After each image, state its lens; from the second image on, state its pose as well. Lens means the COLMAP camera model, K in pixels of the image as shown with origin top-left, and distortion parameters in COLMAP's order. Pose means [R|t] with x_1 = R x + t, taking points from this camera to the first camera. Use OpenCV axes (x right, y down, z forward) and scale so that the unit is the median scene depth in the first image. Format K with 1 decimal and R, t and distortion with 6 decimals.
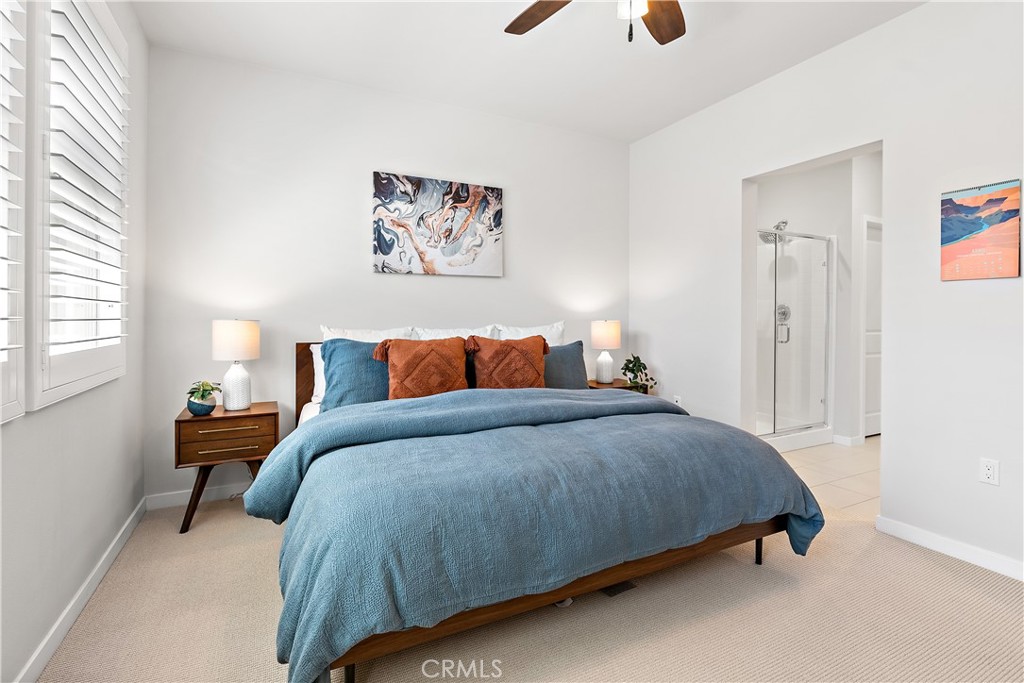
lens RADIAL K [[479.2, 0, 530.9], [0, 479.2, 310.4], [0, 0, 1]] dist [-0.010660, 0.003183]
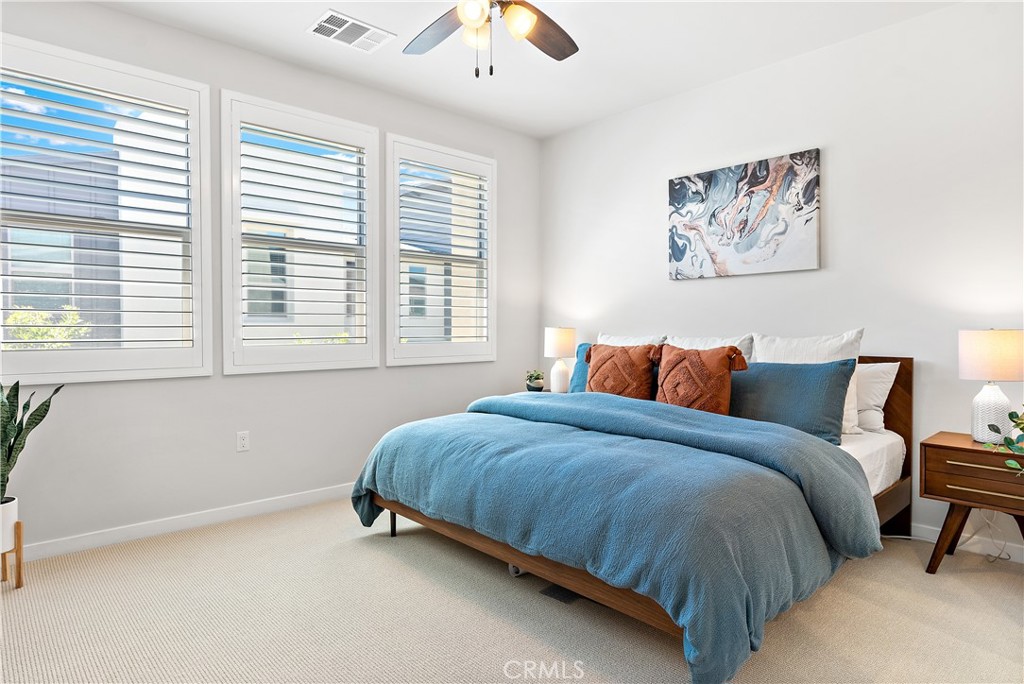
lens RADIAL K [[575.1, 0, 506.2], [0, 575.1, 346.8], [0, 0, 1]] dist [-0.025895, -0.001189]
pose [[0.257815, 0.034809, -0.965567, 0.730313], [0.020077, 0.998942, 0.041373, 0.003927], [0.965986, -0.030052, 0.256843, 0.333953]]
